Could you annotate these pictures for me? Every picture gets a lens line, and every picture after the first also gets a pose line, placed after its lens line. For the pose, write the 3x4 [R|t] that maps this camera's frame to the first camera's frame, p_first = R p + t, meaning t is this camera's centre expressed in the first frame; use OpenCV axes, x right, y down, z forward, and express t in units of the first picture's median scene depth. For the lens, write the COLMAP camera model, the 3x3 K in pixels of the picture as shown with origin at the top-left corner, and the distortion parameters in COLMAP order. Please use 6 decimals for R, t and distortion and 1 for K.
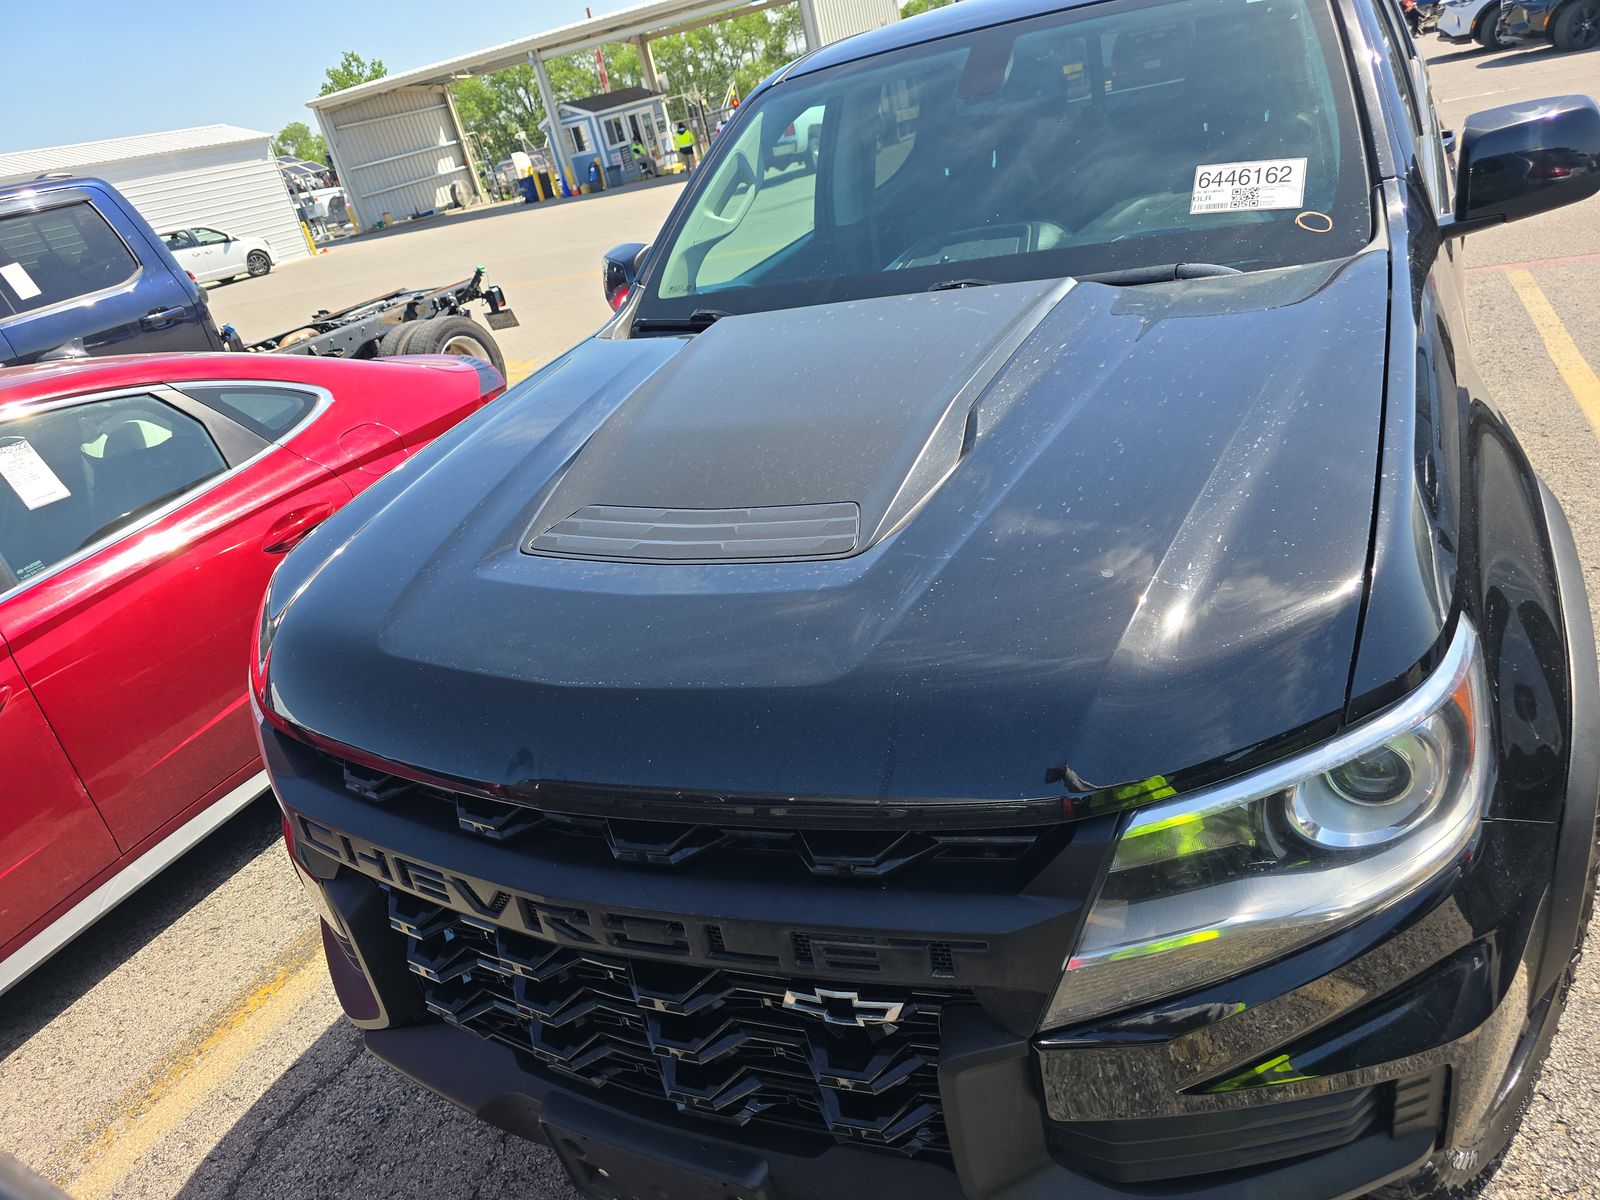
lens RADIAL K [[1087.4, 0, 800.0], [0, 1087.4, 600.0], [0, 0, 1]] dist [0.008093, 0.000586]
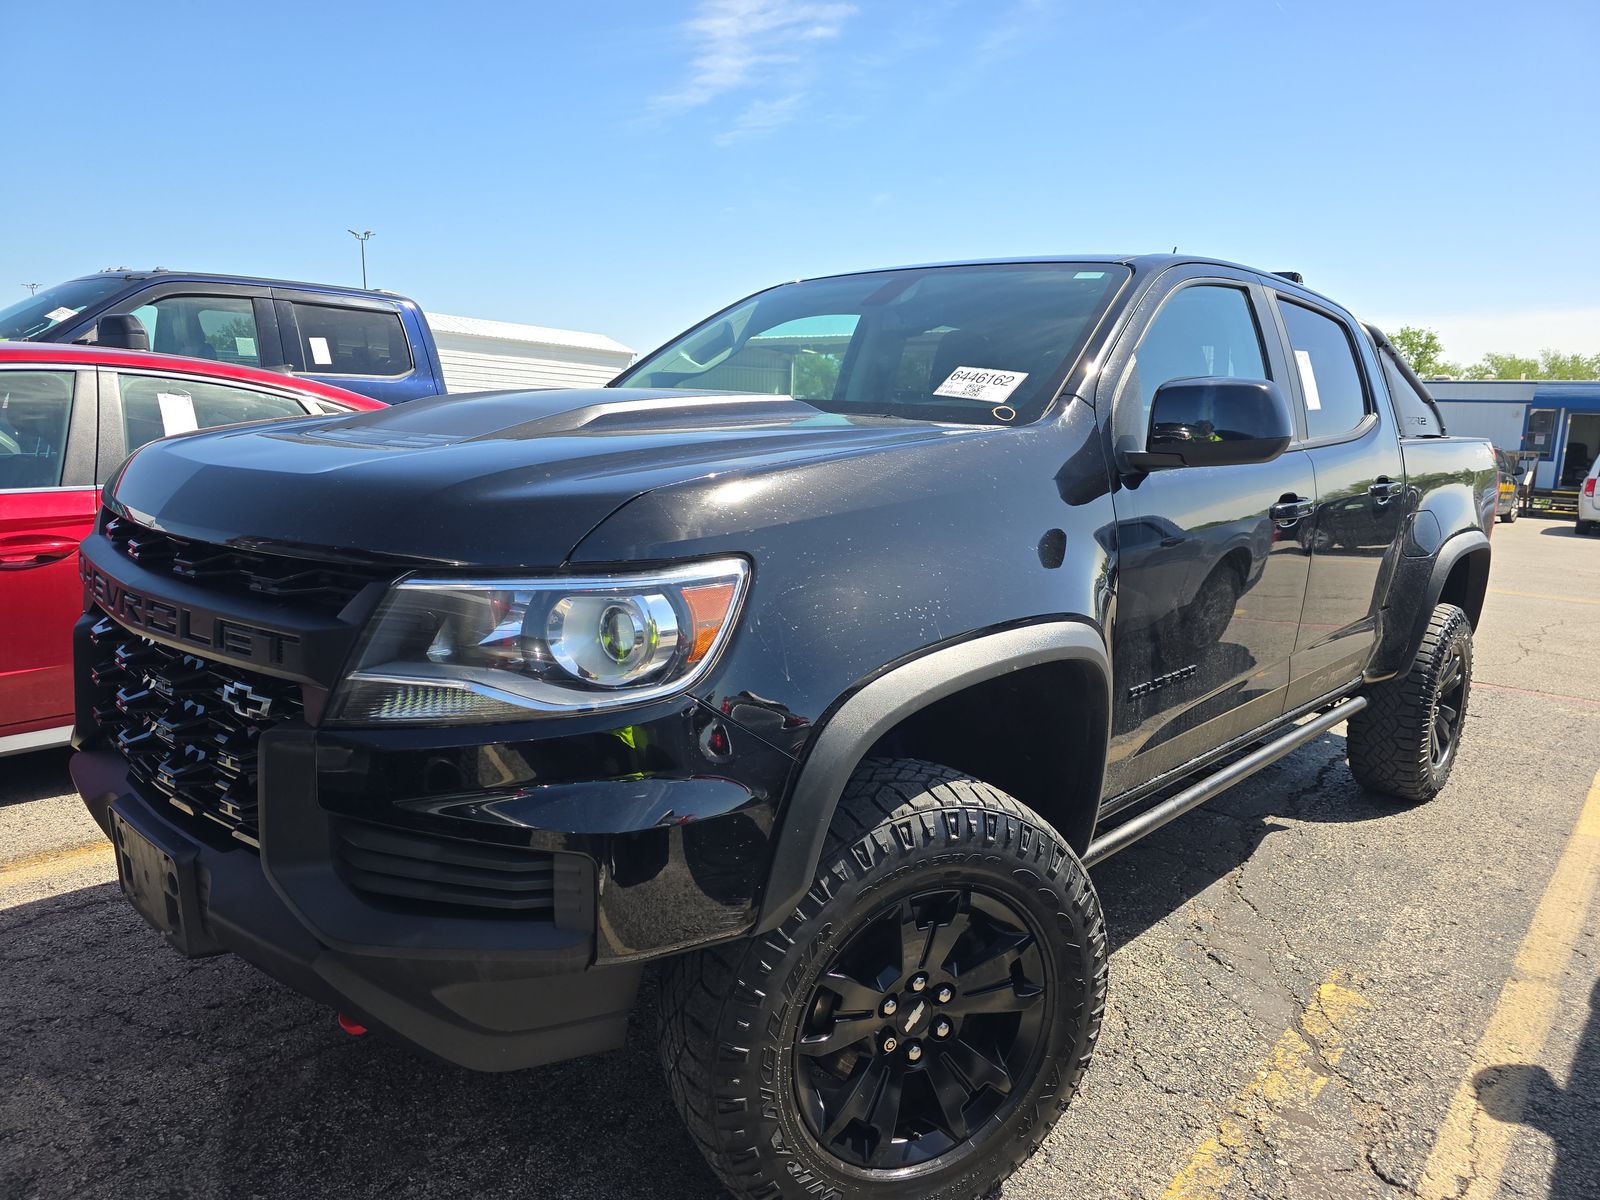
lens RADIAL K [[1087.4, 0, 800.0], [0, 1087.4, 600.0], [0, 0, 1]] dist [0.008093, 0.000586]
pose [[0.930537, 0.285370, -0.229488, 0.483341], [-0.333816, 0.918676, -0.211191, 0.152728], [0.150558, 0.273128, 0.950123, -0.128298]]
